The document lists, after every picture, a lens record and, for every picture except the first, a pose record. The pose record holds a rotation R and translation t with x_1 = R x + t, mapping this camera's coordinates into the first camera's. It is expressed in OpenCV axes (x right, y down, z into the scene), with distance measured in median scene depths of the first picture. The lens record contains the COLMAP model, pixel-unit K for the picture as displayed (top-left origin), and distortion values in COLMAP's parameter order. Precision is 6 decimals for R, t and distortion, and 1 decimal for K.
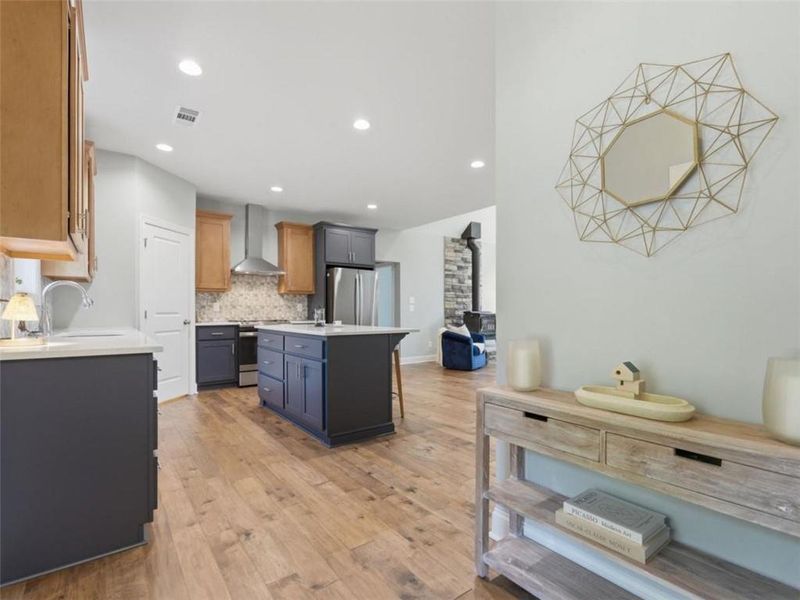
lens RADIAL K [[399.2, 0, 399.3], [0, 399.2, 306.6], [0, 0, 1]] dist [-0.002984, -0.000250]
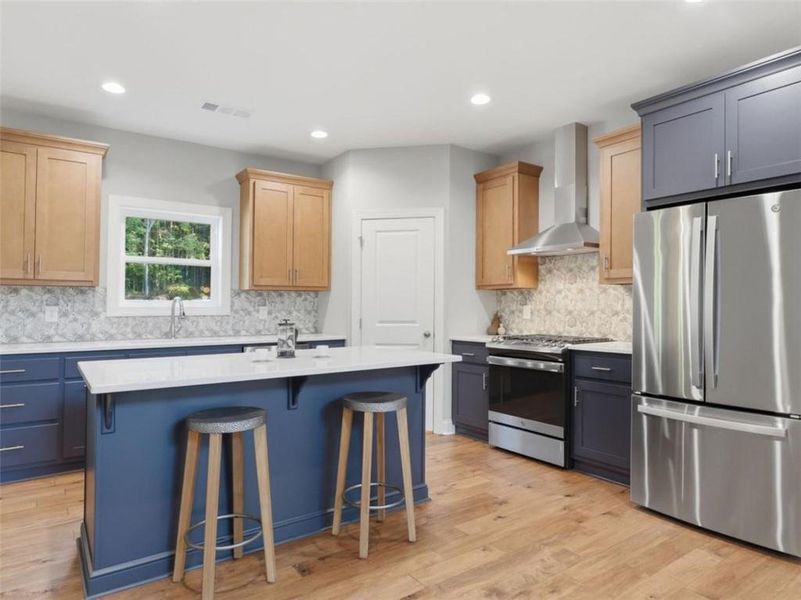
lens RADIAL K [[490.0, 0, 388.0], [0, 490.0, 299.4], [0, 0, 1]] dist [0.000972, -0.002106]
pose [[-0.035117, -0.013261, -0.999295, 0.301021], [0.015764, 0.999780, -0.013822, -0.011526], [0.999259, -0.016239, -0.034900, 0.745676]]
